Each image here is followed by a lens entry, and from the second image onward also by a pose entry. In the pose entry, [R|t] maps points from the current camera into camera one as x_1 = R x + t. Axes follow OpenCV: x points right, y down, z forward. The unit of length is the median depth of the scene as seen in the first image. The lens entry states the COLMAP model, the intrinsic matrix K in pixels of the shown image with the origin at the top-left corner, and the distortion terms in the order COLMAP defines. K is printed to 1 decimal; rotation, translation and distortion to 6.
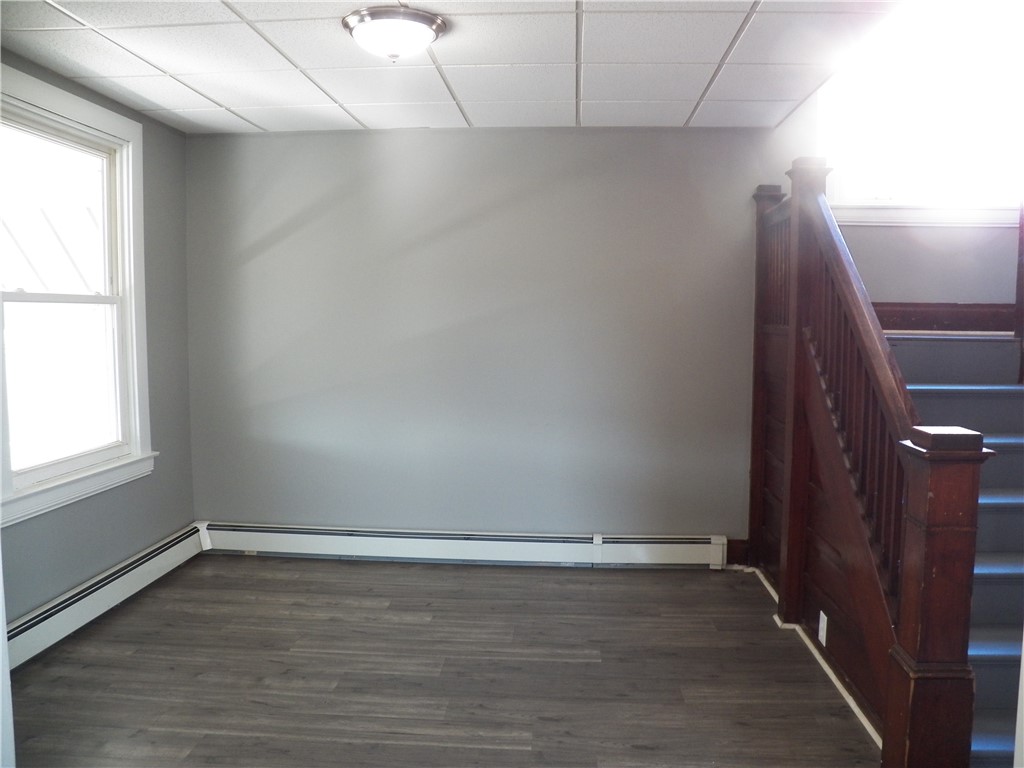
lens RADIAL K [[821.0, 0, 518.4], [0, 821.0, 385.6], [0, 0, 1]] dist [-0.154424, 0.115844]
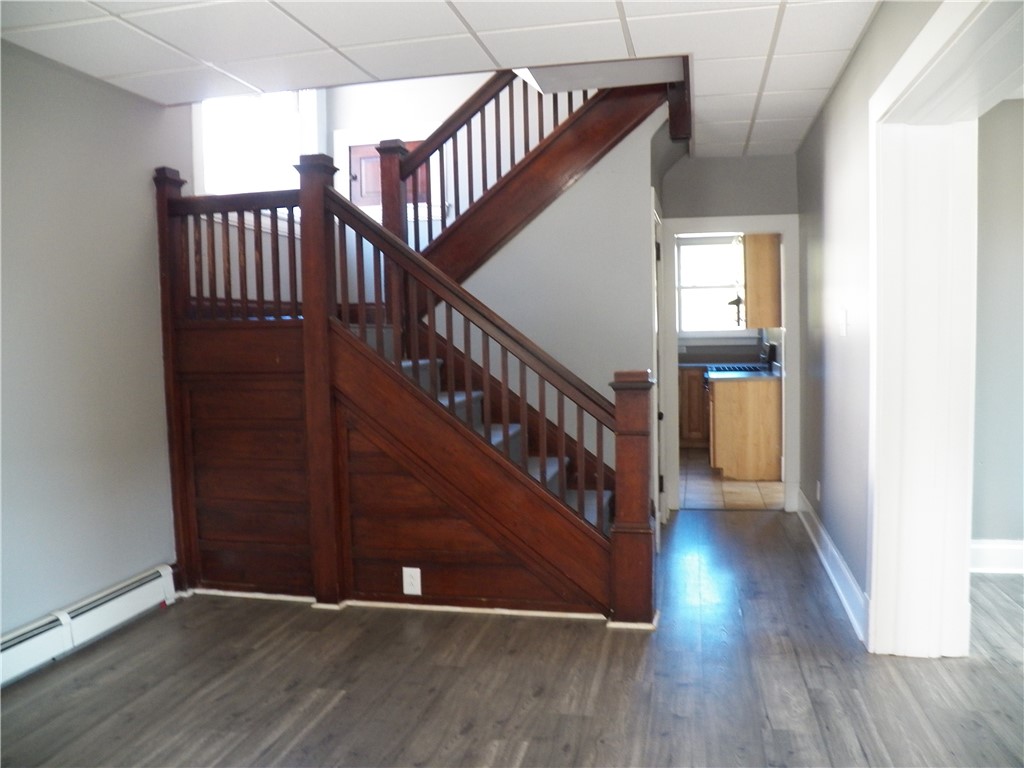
lens RADIAL K [[821.0, 0, 518.4], [0, 821.0, 385.6], [0, 0, 1]] dist [-0.154424, 0.115844]
pose [[0.152640, -0.070576, 0.985759, -0.683786], [0.107319, 0.992732, 0.054458, -0.014084], [-0.982438, 0.097478, 0.159105, 0.627657]]
